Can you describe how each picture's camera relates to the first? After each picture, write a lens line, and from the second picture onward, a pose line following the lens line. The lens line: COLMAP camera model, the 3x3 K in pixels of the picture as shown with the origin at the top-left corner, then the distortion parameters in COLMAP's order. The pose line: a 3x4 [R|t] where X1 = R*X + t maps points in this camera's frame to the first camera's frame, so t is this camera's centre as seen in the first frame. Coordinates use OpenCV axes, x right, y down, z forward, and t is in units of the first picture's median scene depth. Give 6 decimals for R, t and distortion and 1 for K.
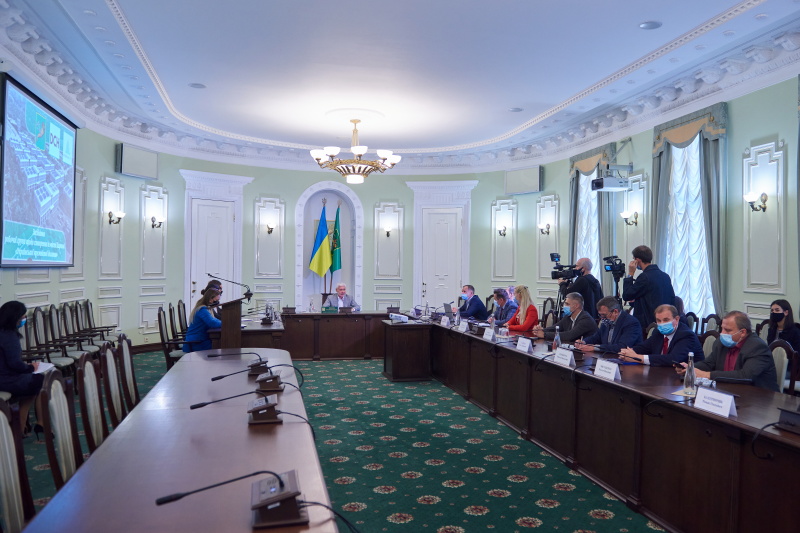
lens RADIAL K [[558.2, 0, 400.0], [0, 558.2, 266.5], [0, 0, 1]] dist [-0.000135, -0.000301]
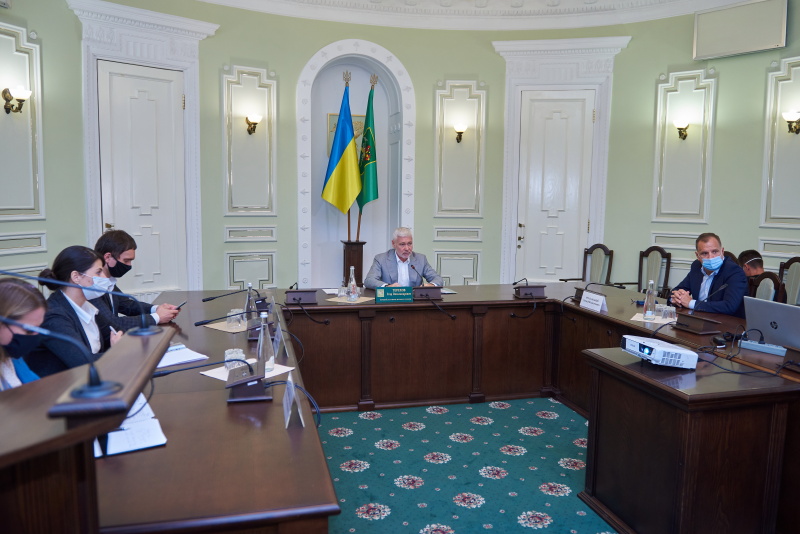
lens RADIAL K [[574.2, 0, 385.2], [0, 574.2, 265.0], [0, 0, 1]] dist [-0.007799, -0.001906]
pose [[0.999992, 0.002485, 0.003218, -0.099575], [-0.002863, 0.992368, 0.123280, -0.000877], [-0.002887, -0.123288, 0.992367, 0.410823]]
